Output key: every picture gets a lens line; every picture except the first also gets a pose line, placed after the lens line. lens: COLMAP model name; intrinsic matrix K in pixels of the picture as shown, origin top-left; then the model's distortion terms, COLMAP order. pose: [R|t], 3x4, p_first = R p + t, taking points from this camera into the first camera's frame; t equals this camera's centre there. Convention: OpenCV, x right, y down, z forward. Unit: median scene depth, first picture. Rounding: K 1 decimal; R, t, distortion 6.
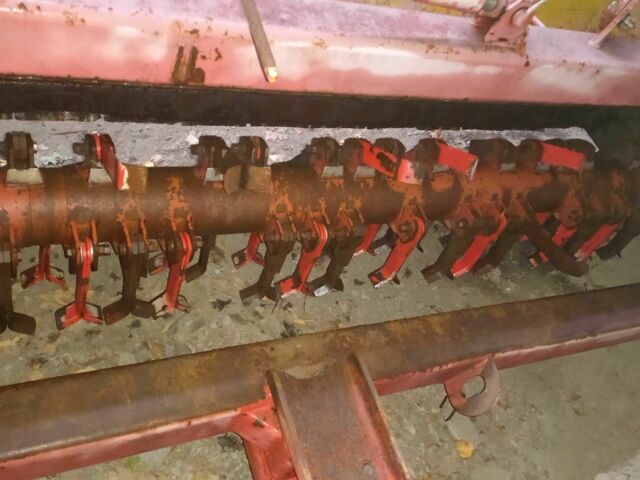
lens RADIAL K [[625.7, 0, 320.5], [0, 625.7, 242.2], [0, 0, 1]] dist [0.053615, 0.000000]
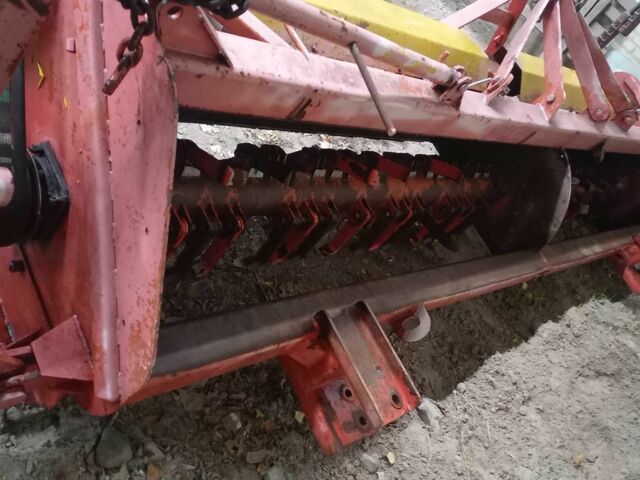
lens RADIAL K [[625.7, 0, 319.6], [0, 625.7, 238.8], [0, 0, 1]] dist [0.053615, 0.000000]
pose [[0.934494, 0.022323, 0.355279, -0.509469], [-0.035183, 0.998937, 0.029776, -0.011019], [-0.354237, -0.040325, 0.934286, -0.322378]]
